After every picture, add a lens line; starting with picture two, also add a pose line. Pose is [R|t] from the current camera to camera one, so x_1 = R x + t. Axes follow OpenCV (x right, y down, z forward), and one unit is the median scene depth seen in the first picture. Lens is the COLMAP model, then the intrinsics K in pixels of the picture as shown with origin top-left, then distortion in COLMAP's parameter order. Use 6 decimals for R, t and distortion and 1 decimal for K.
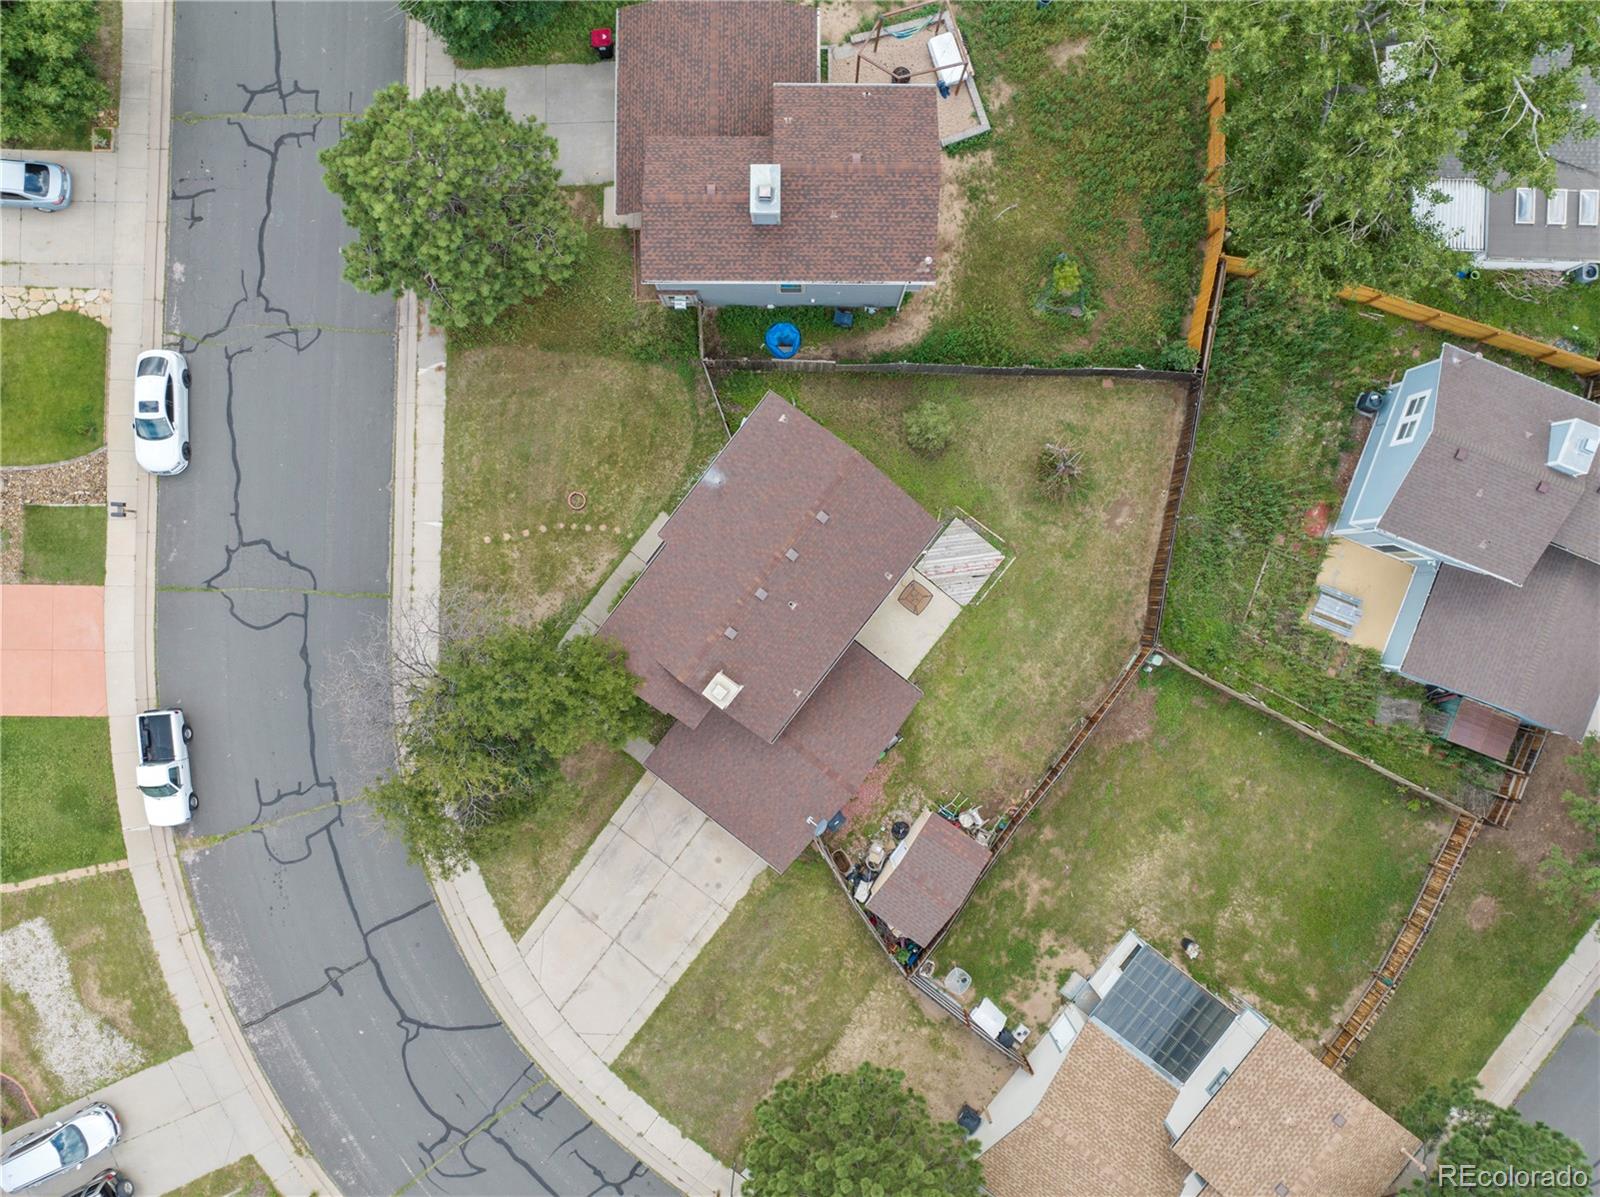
lens RADIAL K [[1125.2, 0, 804.0], [0, 1125.2, 591.7], [0, 0, 1]] dist [-0.042771, 0.007877]
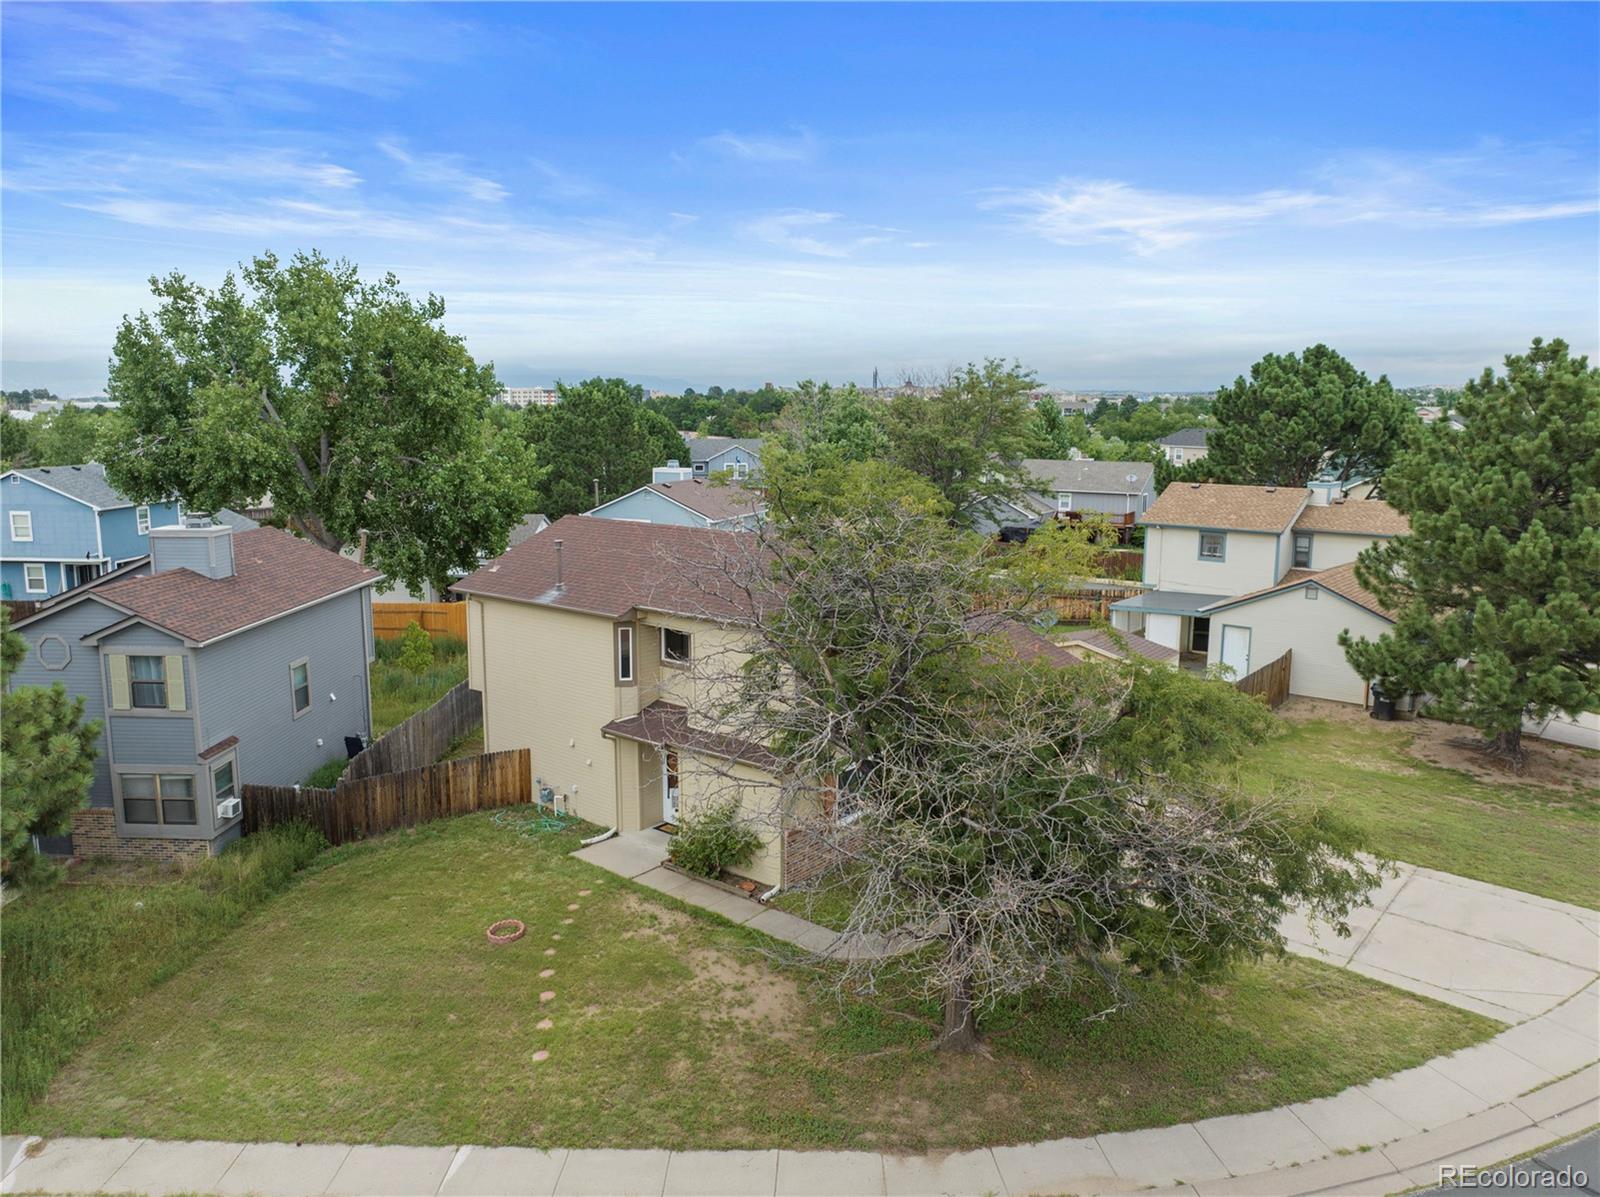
lens RADIAL K [[1125.2, 0, 804.0], [0, 1125.2, 591.7], [0, 0, 1]] dist [-0.042771, 0.007877]
pose [[0.013503, -0.158111, 0.987329, -0.648526], [0.999908, 0.000703, -0.013563, 0.053208], [0.001451, 0.987421, 0.158106, 0.774339]]
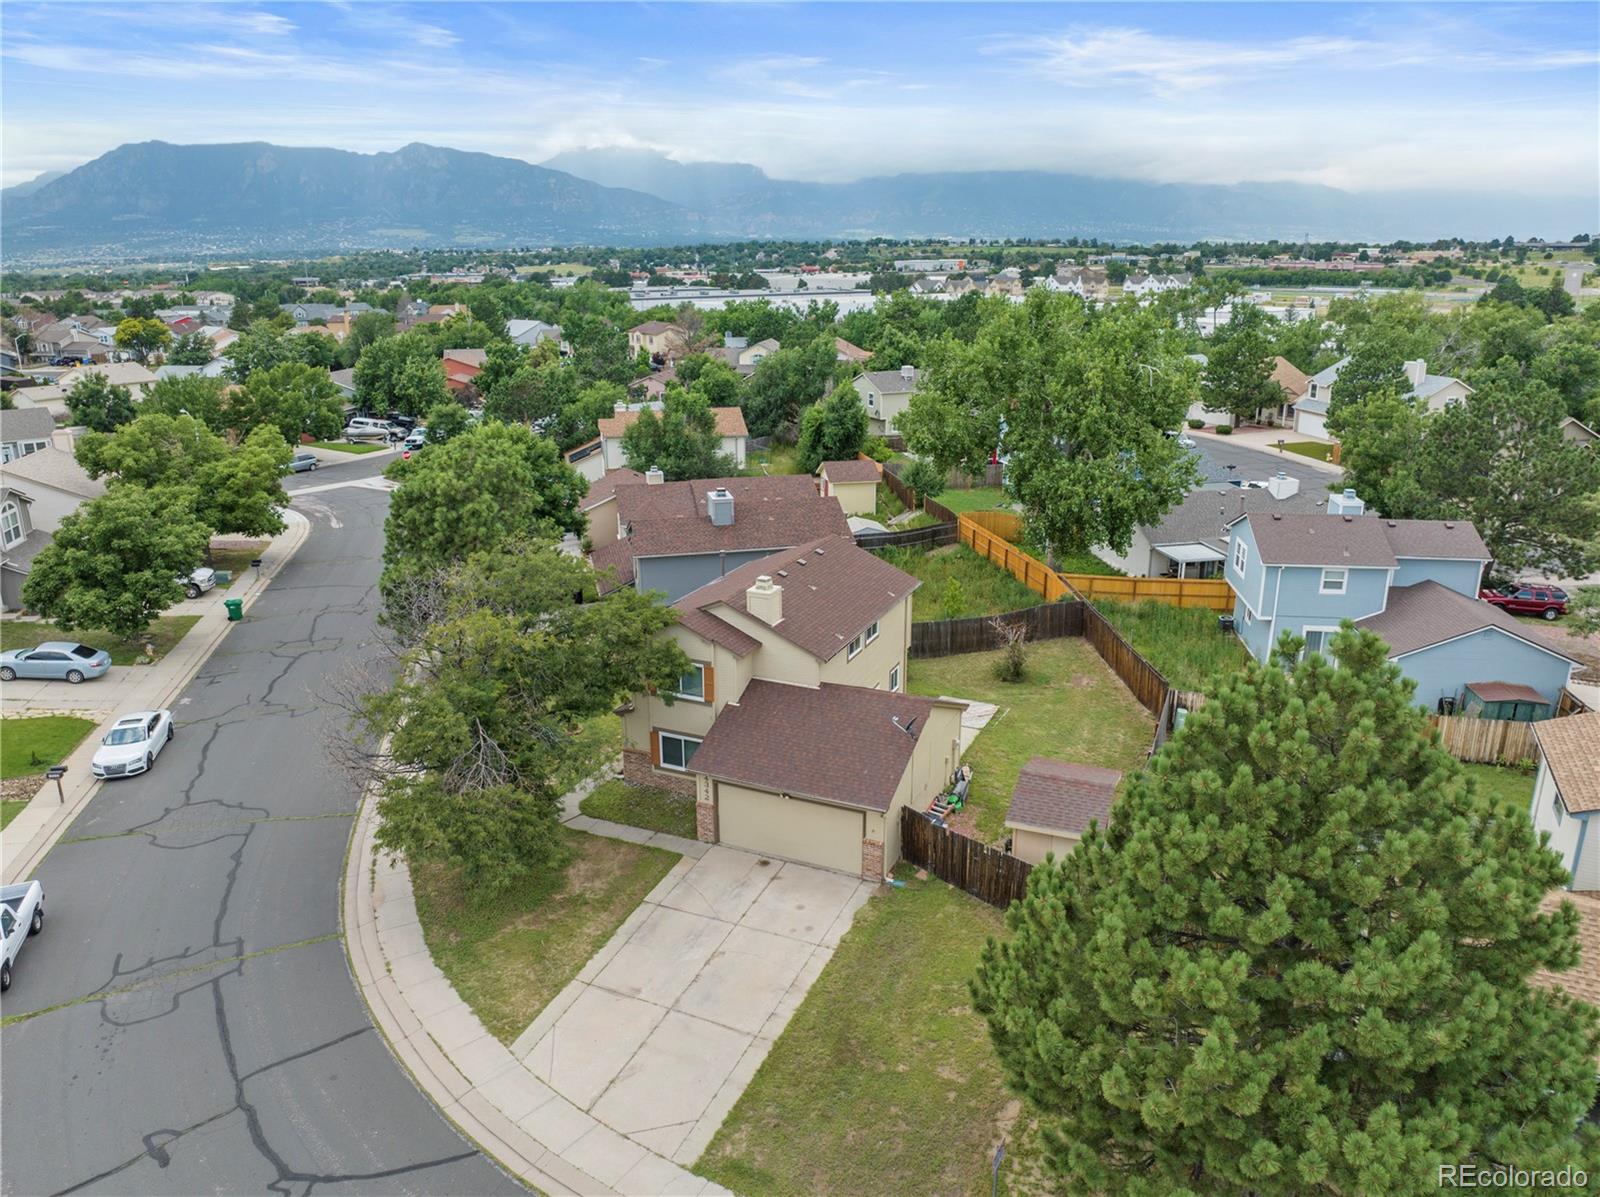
lens RADIAL K [[1125.2, 0, 804.0], [0, 1125.2, 591.7], [0, 0, 1]] dist [-0.042771, 0.007877]
pose [[0.970127, -0.075389, 0.230585, -0.223361], [0.242524, 0.278183, -0.929406, 0.847060], [0.005922, 0.957565, 0.288157, 0.594240]]
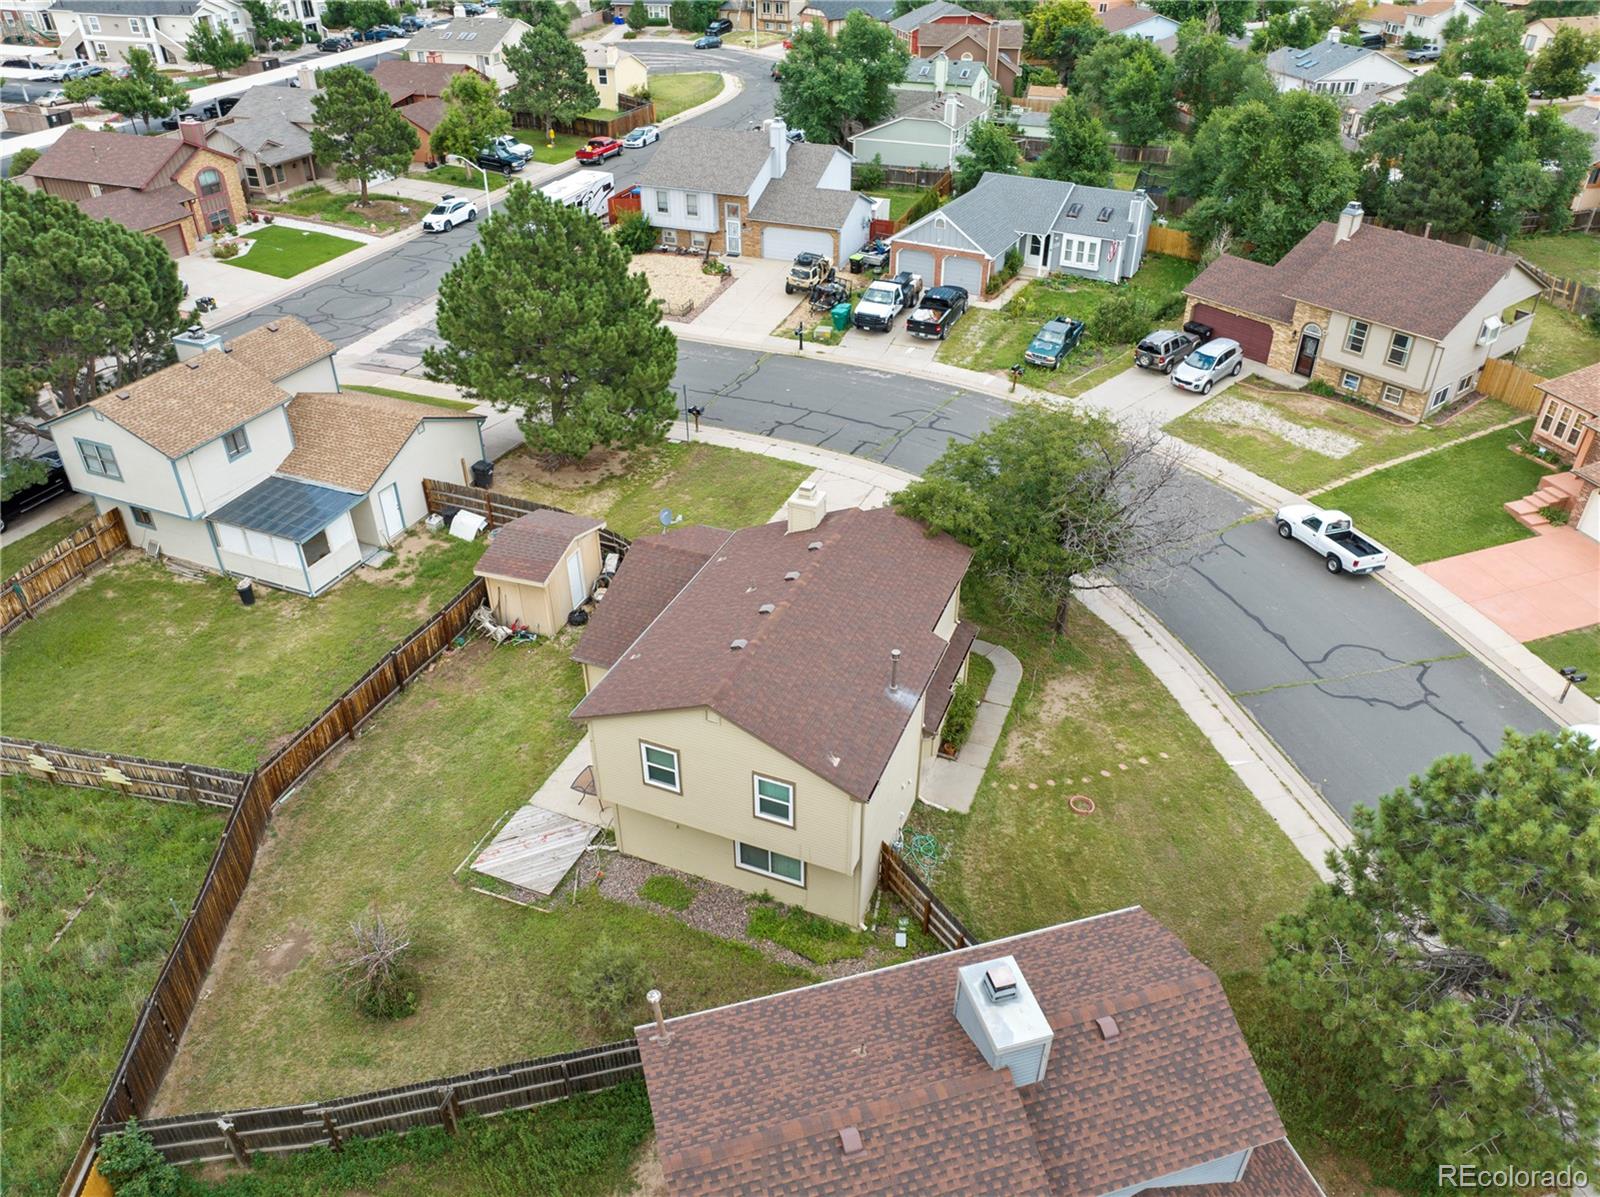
lens RADIAL K [[1125.2, 0, 804.0], [0, 1125.2, 591.7], [0, 0, 1]] dist [-0.042771, 0.007877]
pose [[-0.960880, 0.150177, -0.232716, 0.116734], [-0.276941, -0.532234, 0.800019, -0.533025], [-0.003715, 0.833171, 0.553003, 0.483548]]
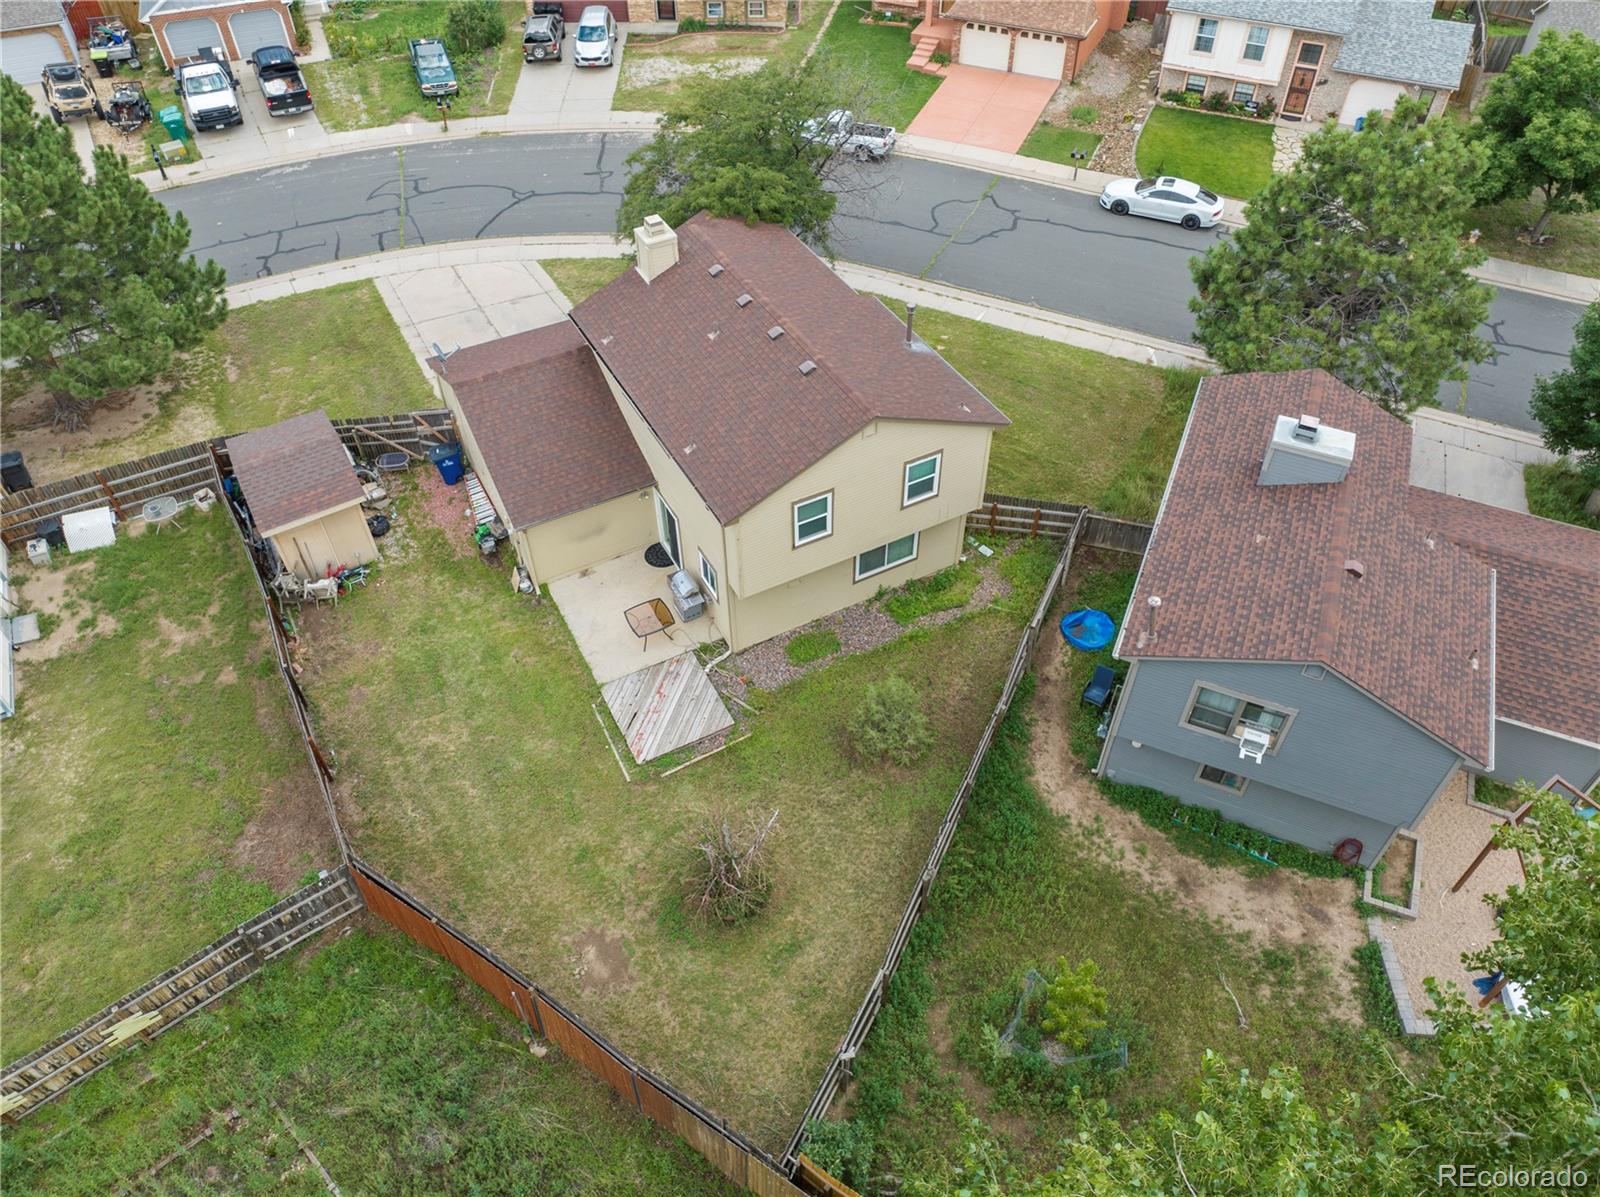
lens RADIAL K [[1136.7, 0, 804.7], [0, 1136.7, 584.0], [0, 0, 1]] dist [-0.073634, 0.050867]
pose [[-0.396688, 0.652469, -0.645695, 0.462901], [-0.917946, -0.284864, 0.276095, -0.246710], [-0.003791, 0.702237, 0.711933, 0.504837]]
